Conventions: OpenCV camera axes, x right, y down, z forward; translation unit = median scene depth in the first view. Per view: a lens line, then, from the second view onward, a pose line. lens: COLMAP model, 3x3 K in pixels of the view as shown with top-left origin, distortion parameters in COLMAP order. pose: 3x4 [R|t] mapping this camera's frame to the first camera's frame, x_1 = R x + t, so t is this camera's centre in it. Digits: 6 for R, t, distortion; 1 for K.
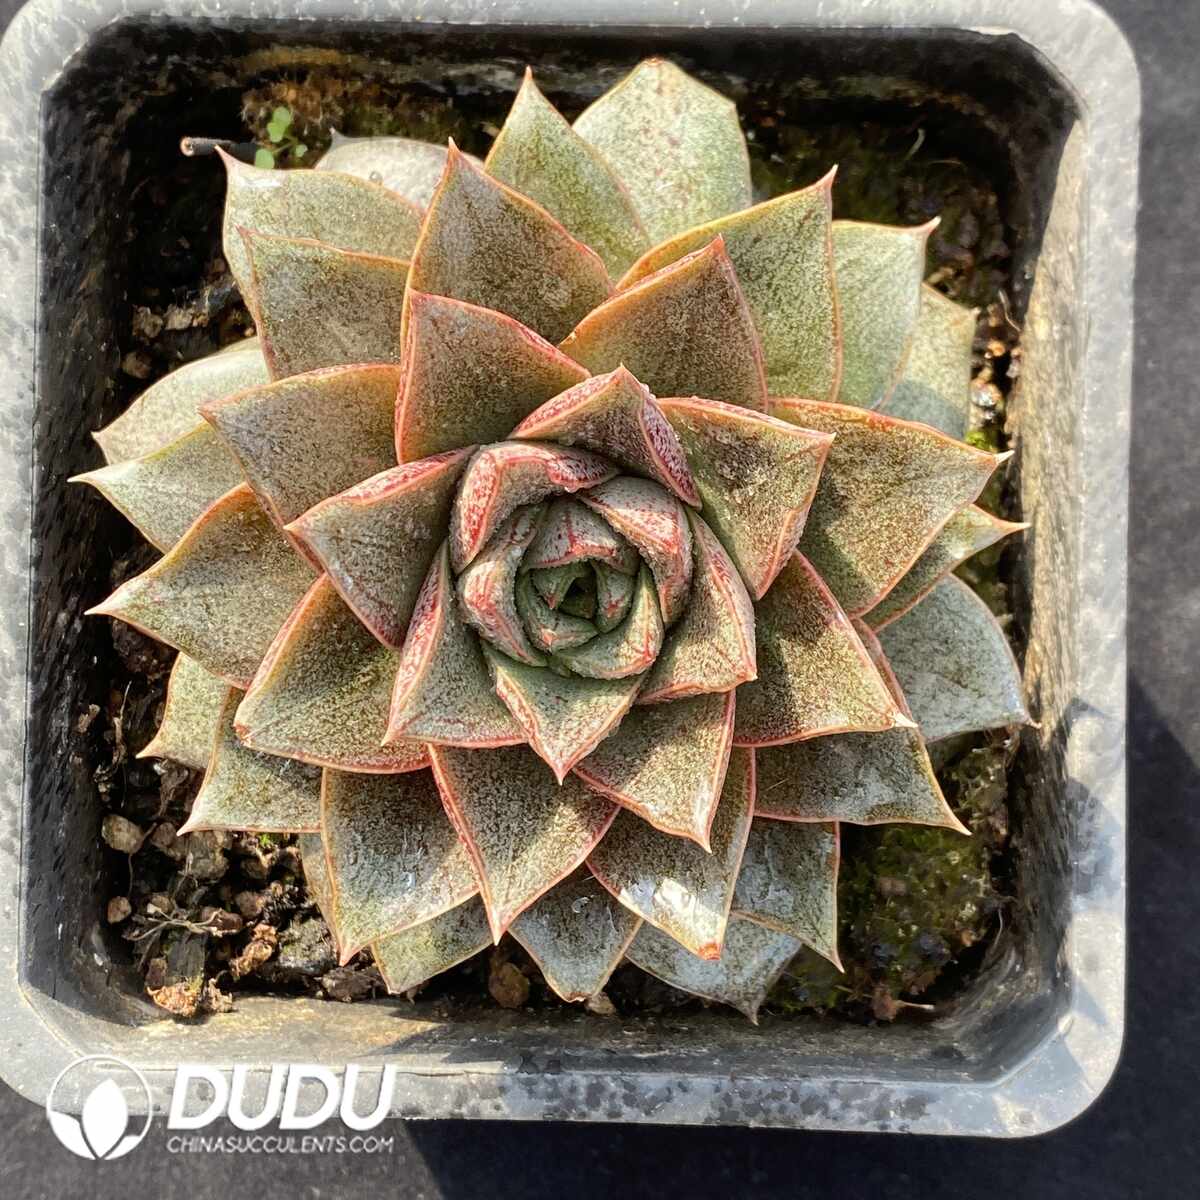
lens RADIAL K [[2086.3, 0, 600.0], [0, 2086.3, 600.0], [0, 0, 1]] dist [0.264740, -1.077632]
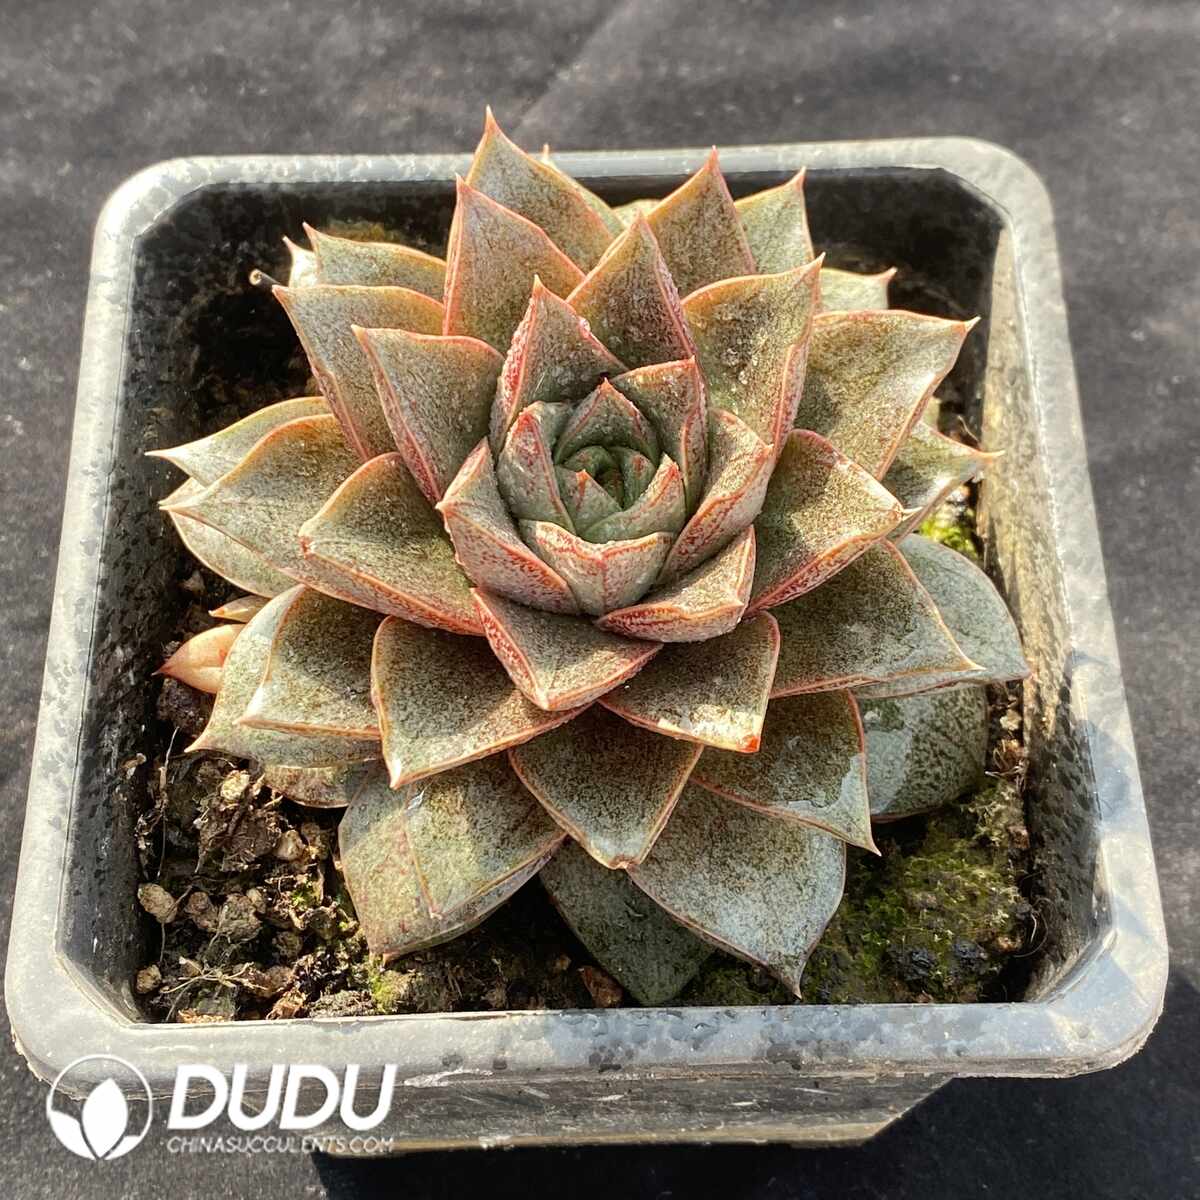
lens RADIAL K [[2086.3, 0, 600.0], [0, 2086.3, 600.0], [0, 0, 1]] dist [0.264740, -1.077632]
pose [[0.999124, -0.033557, 0.024983, -0.038908], [0.041380, 0.880643, -0.471971, 0.515171], [-0.006163, 0.472591, 0.881260, 0.046933]]
